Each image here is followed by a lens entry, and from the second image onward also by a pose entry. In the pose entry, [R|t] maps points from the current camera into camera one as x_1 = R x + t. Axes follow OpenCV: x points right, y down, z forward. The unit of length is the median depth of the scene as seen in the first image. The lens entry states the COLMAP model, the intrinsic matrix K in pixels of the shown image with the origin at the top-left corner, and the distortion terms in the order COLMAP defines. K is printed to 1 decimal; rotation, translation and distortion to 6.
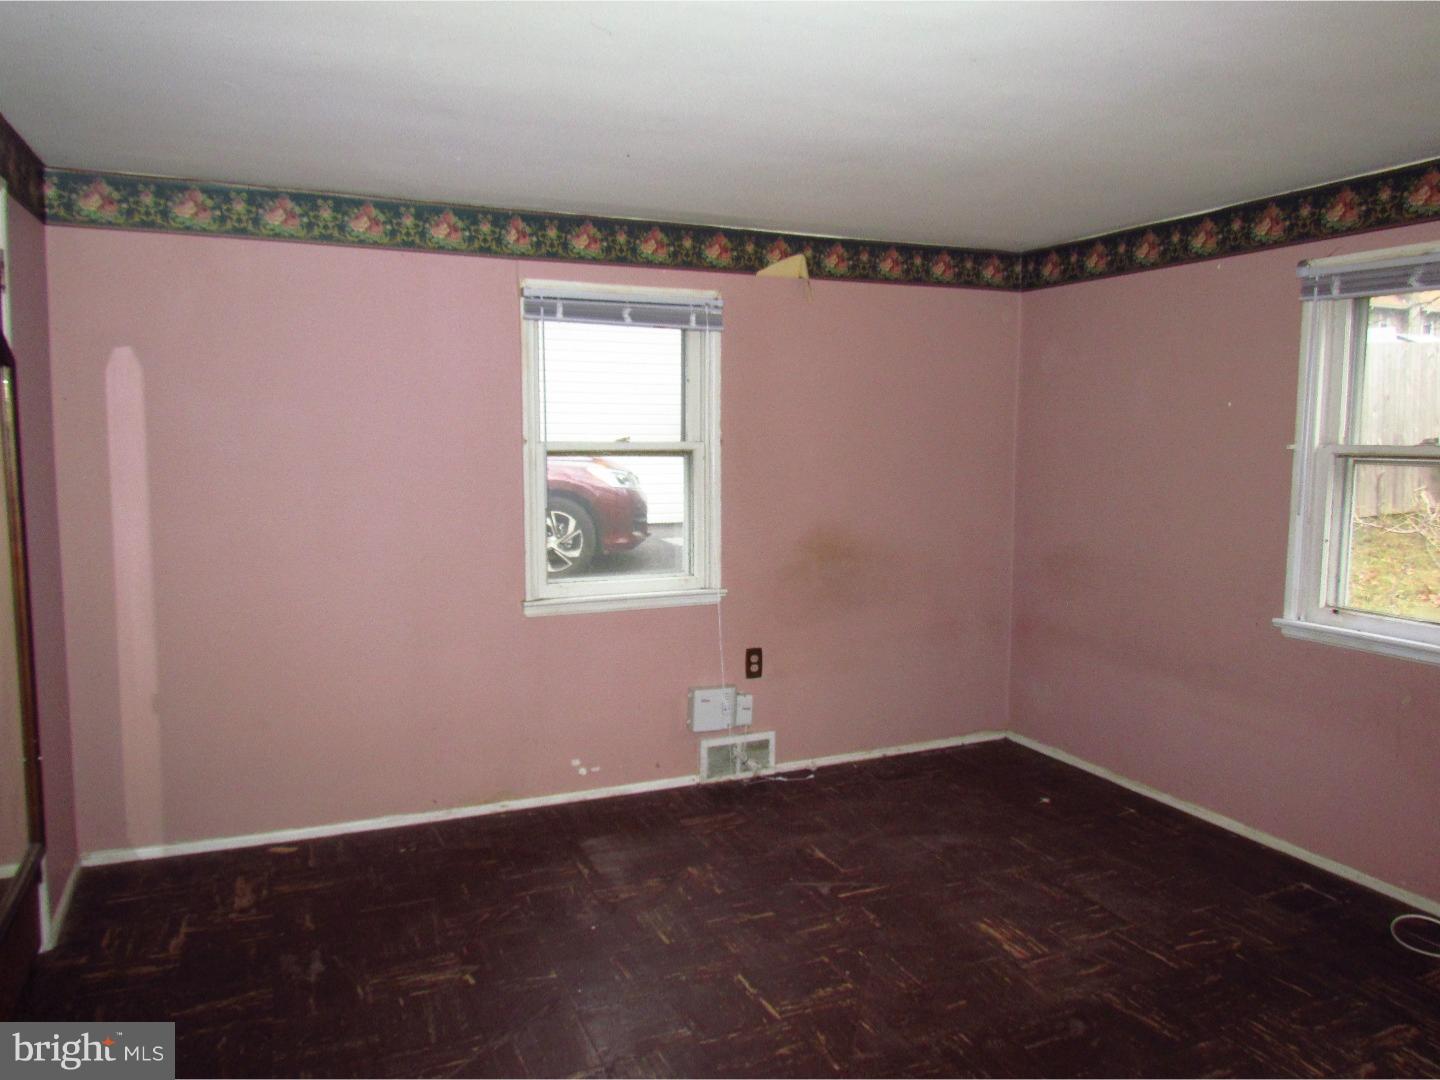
lens RADIAL K [[989.5, 0, 720.0], [0, 989.5, 540.0], [0, 0, 1]] dist [-0.036610, 0.007472]
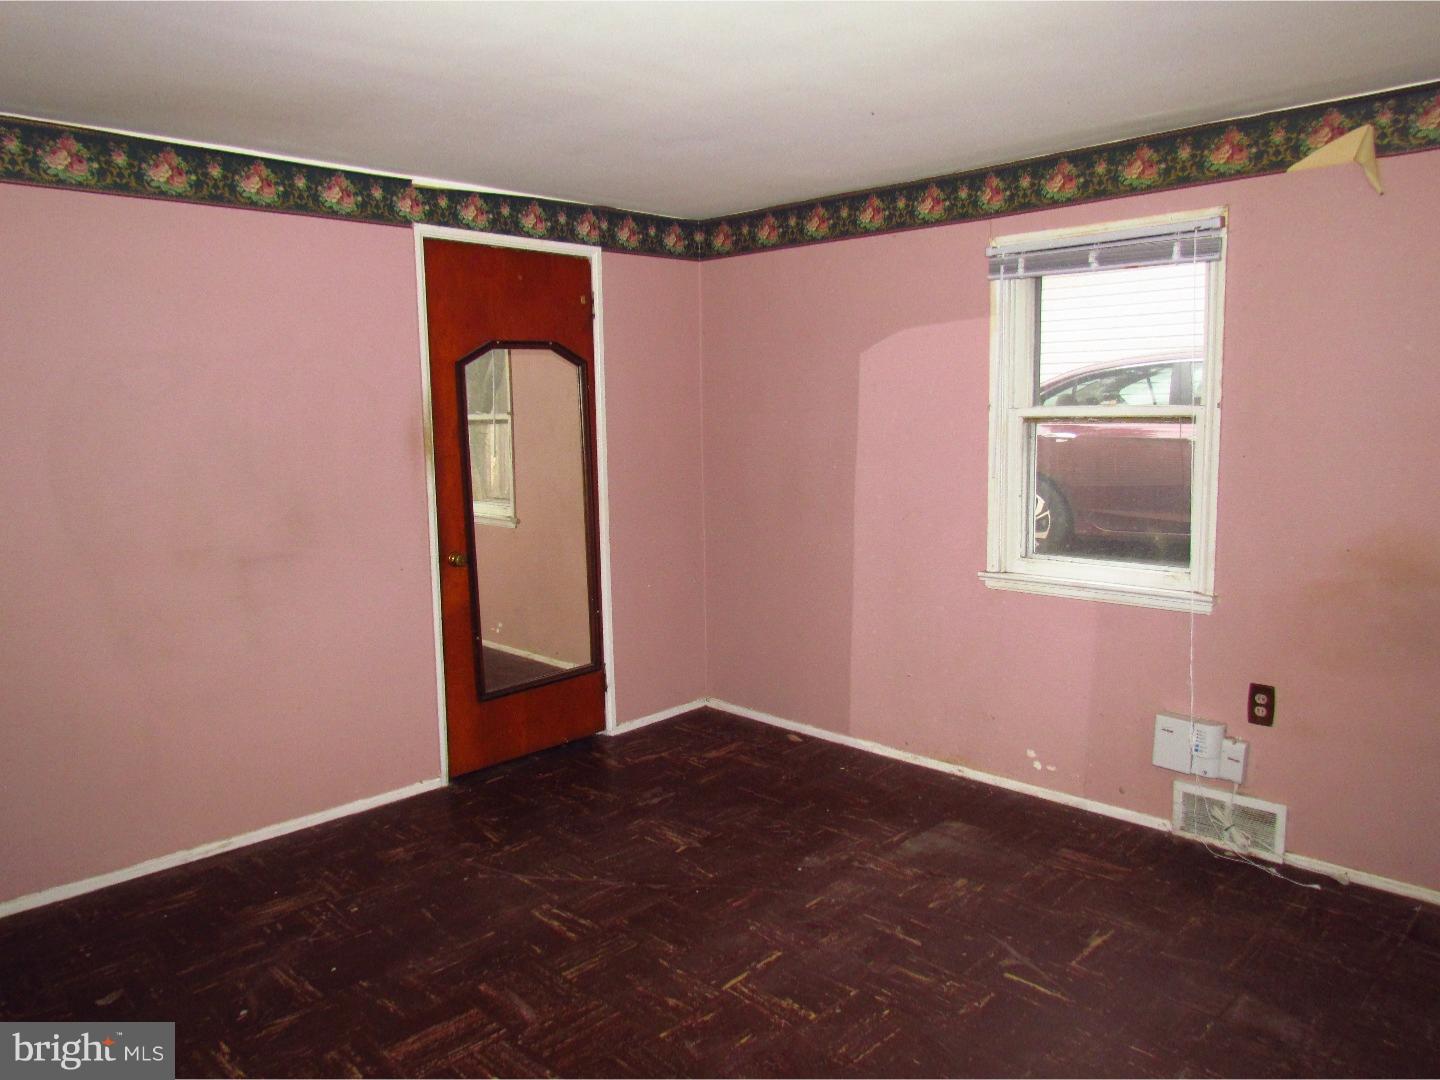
lens RADIAL K [[1042.5, 0, 717.4], [0, 1042.5, 522.8], [0, 0, 1]] dist [-0.035129, -0.002205]
pose [[0.365585, 0.101101, -0.925271, 0.636971], [-0.065231, 0.994422, 0.082883, -0.052119], [0.928489, 0.030055, 0.370140, 0.365467]]
